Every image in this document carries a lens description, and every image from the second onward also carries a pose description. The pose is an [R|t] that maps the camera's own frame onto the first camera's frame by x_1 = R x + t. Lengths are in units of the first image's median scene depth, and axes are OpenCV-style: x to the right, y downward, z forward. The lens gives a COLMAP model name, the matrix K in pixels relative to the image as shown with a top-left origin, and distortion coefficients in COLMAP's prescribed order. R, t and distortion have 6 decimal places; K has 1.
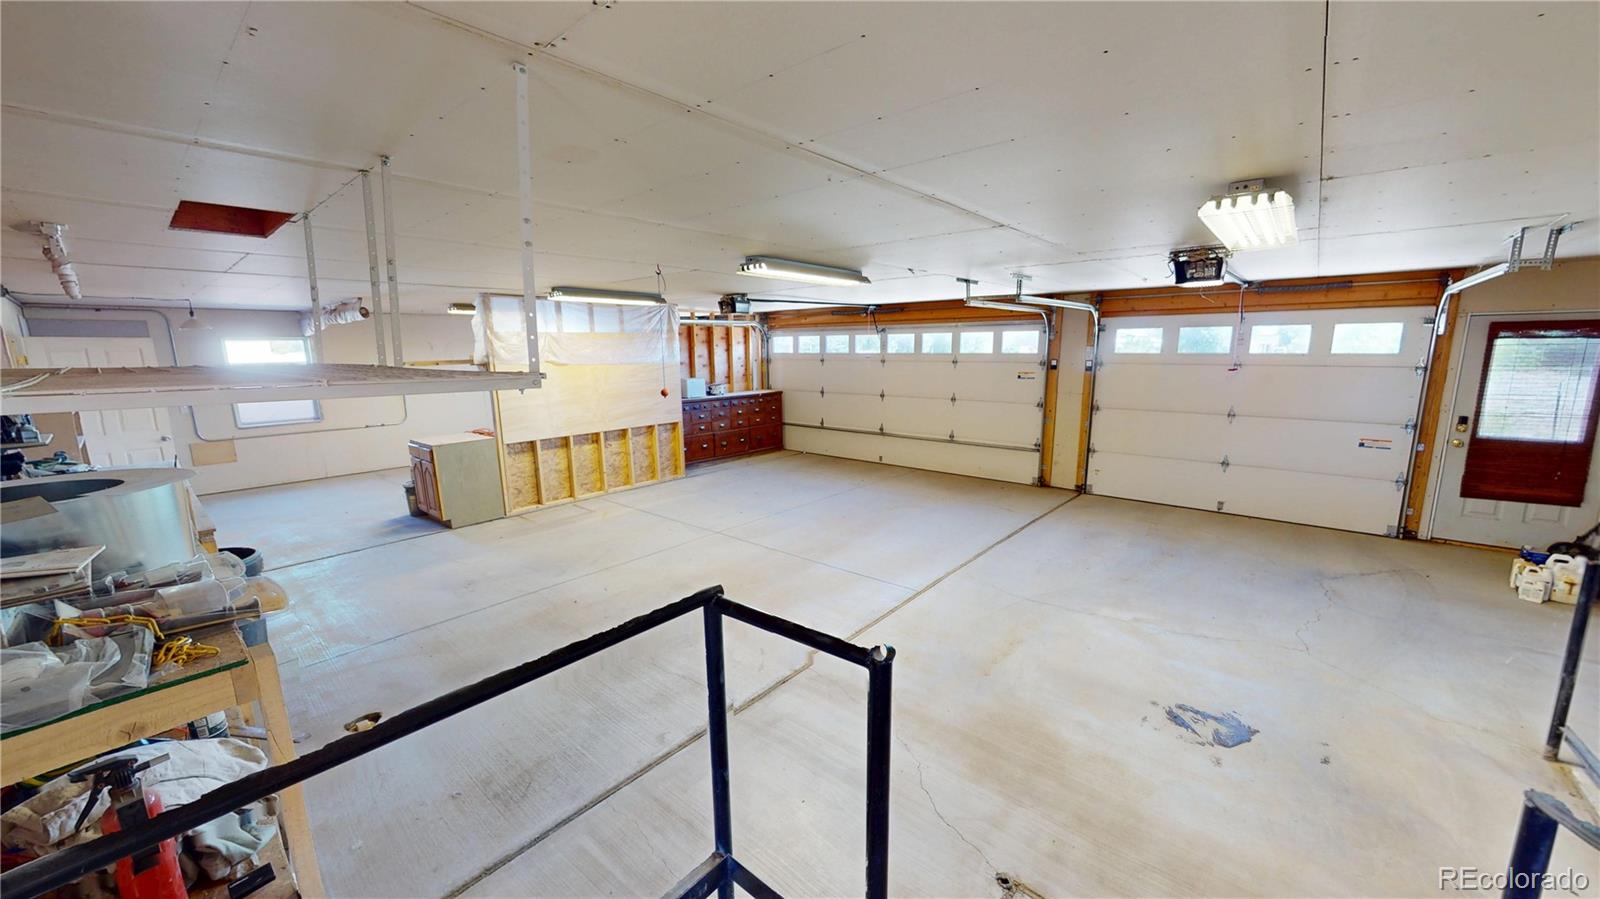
lens RADIAL K [[568.1, 0, 809.2], [0, 568.1, 449.7], [0, 0, 1]] dist [-0.000357, -0.000004]
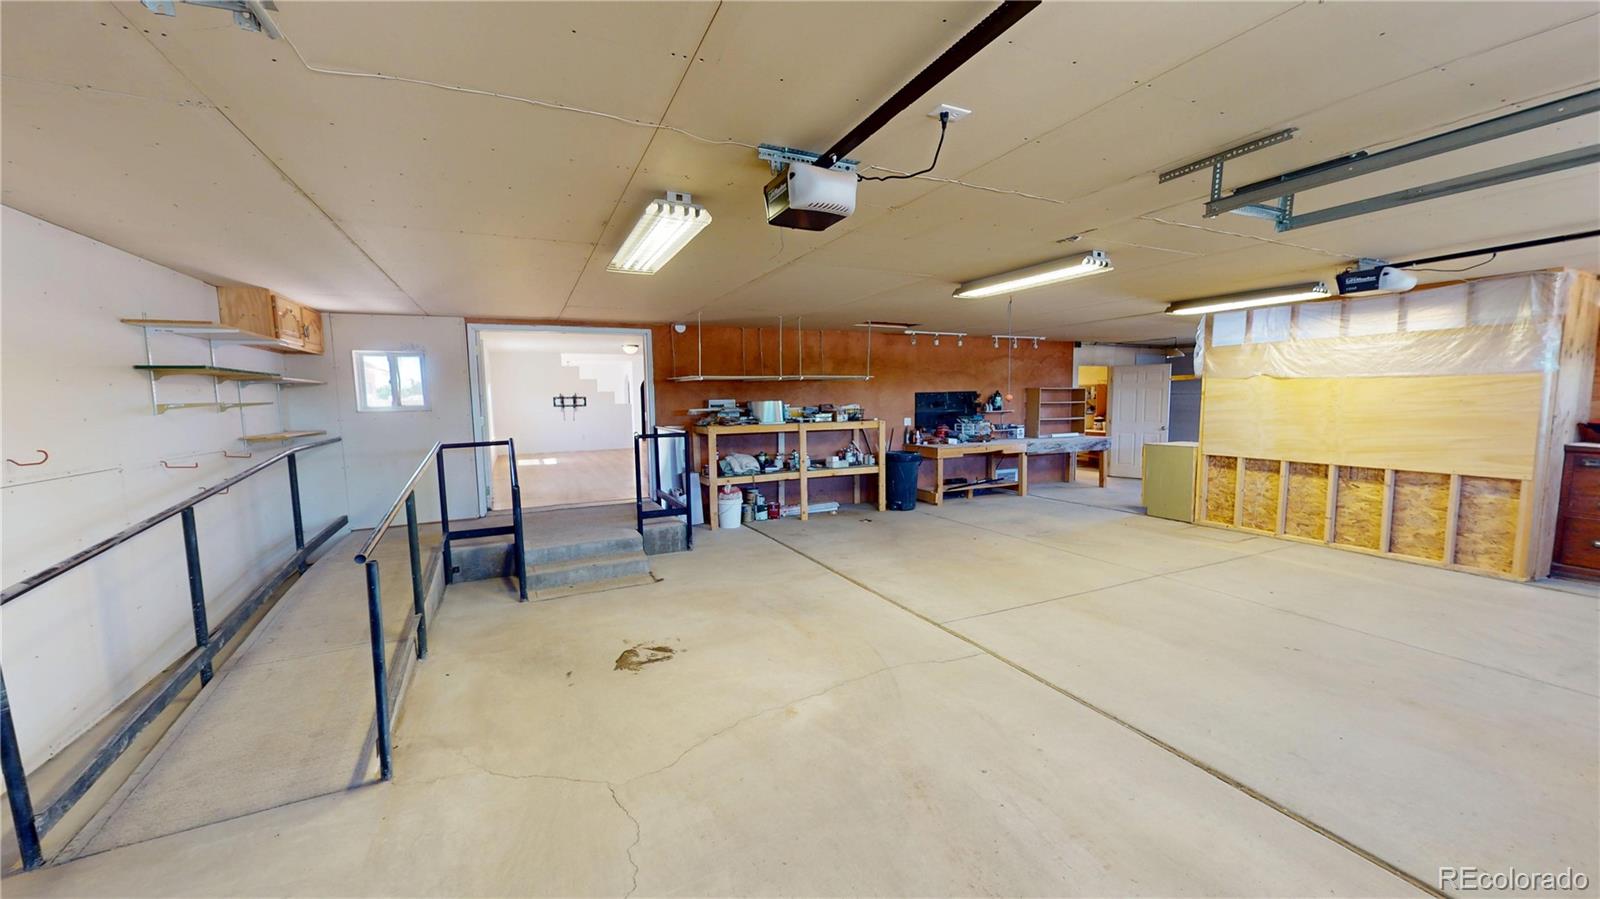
lens RADIAL K [[568.1, 0, 809.2], [0, 568.1, 449.7], [0, 0, 1]] dist [-0.000357, -0.000004]
pose [[-0.362463, 0.108965, -0.925607, 1.169573], [-0.144389, 0.974586, 0.171273, -0.156276], [0.920746, 0.195728, -0.337517, 1.161429]]
